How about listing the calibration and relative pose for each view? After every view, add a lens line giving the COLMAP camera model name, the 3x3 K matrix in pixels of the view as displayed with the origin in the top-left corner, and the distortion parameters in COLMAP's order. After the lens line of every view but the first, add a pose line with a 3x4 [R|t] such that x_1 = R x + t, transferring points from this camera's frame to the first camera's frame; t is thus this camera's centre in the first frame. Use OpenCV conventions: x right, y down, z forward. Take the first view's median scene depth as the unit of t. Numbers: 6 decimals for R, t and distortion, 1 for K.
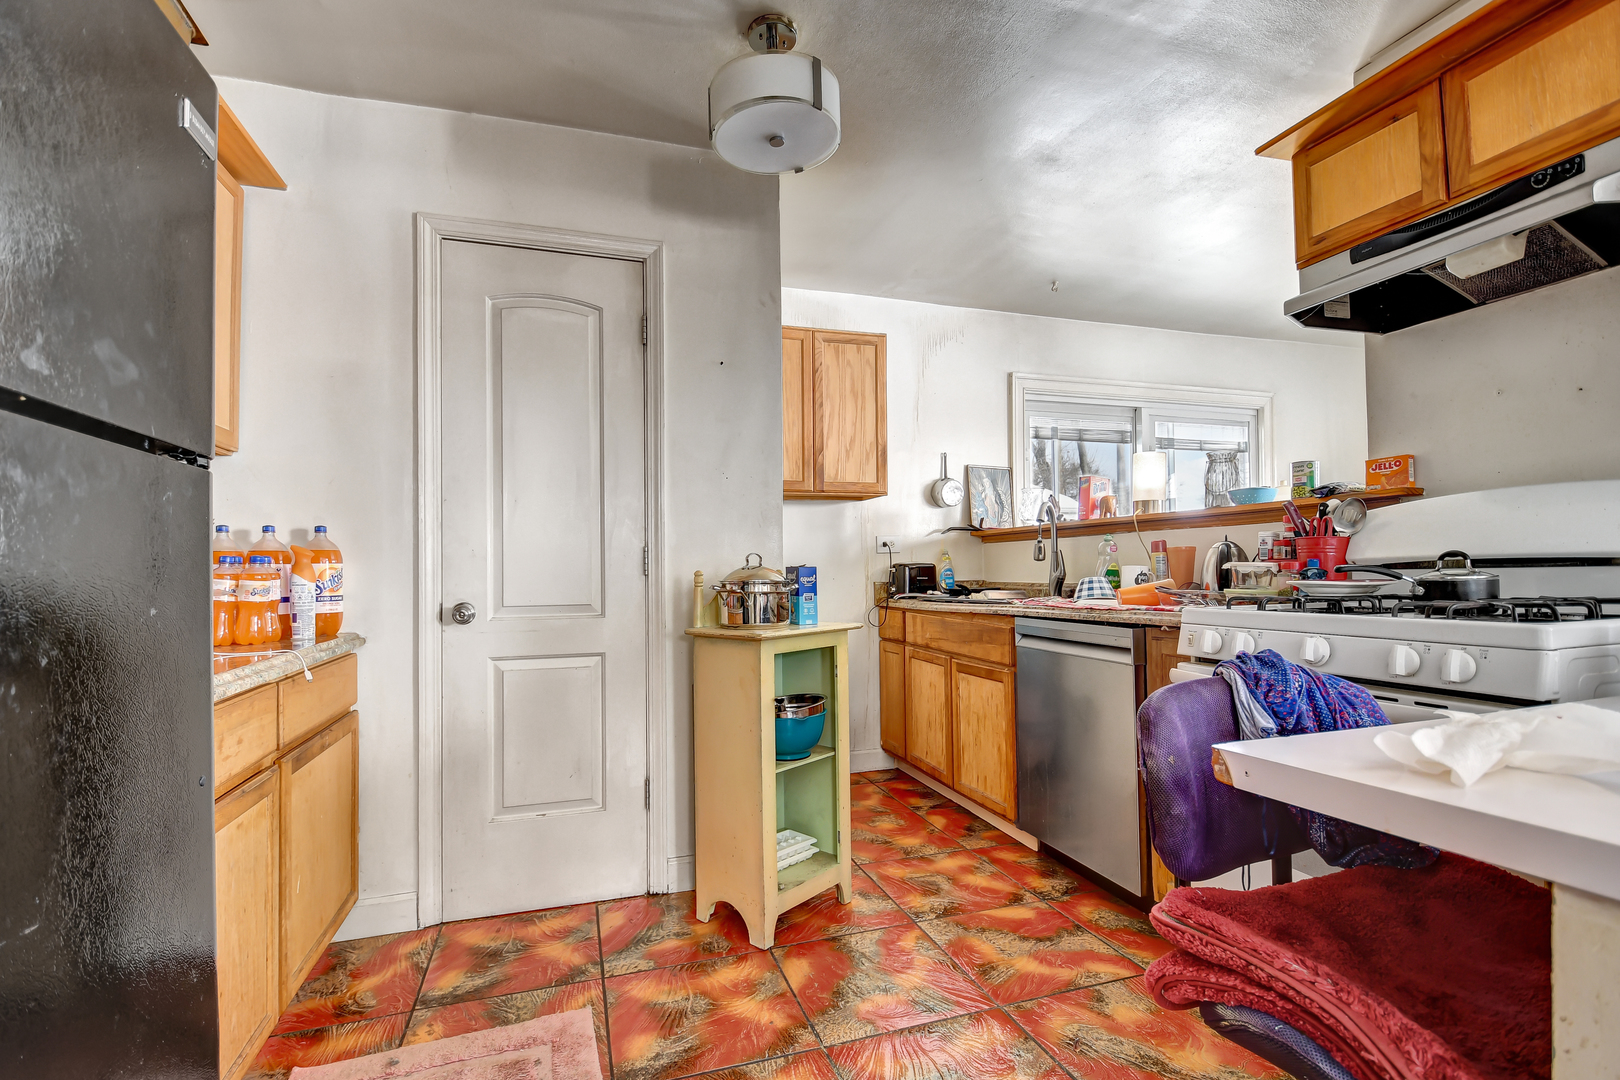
lens RADIAL K [[738.1, 0, 814.3], [0, 738.1, 554.1], [0, 0, 1]] dist [-0.002845, -0.000785]
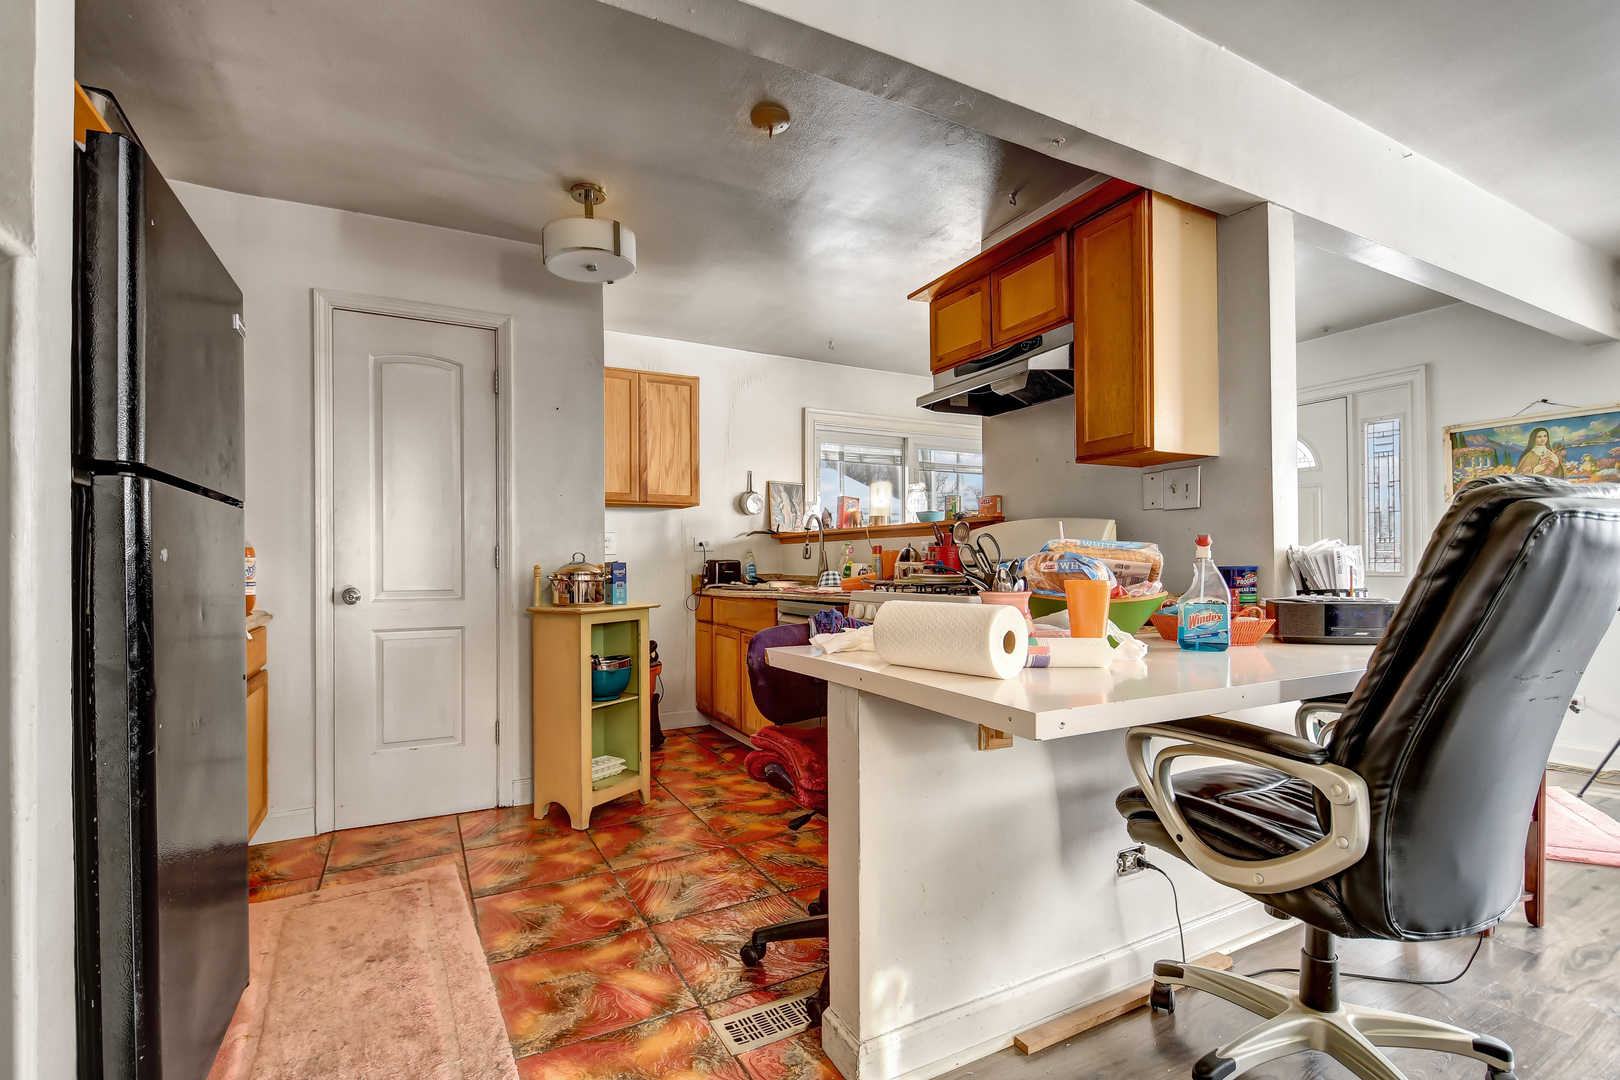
lens RADIAL K [[738.1, 0, 783.4], [0, 738.1, 561.8], [0, 0, 1]] dist [-0.002845, -0.000785]
pose [[0.990310, 0.007572, 0.138671, 0.103979], [-0.010130, 0.999791, 0.017750, -0.011934], [-0.138507, -0.018983, 0.990179, -0.407445]]
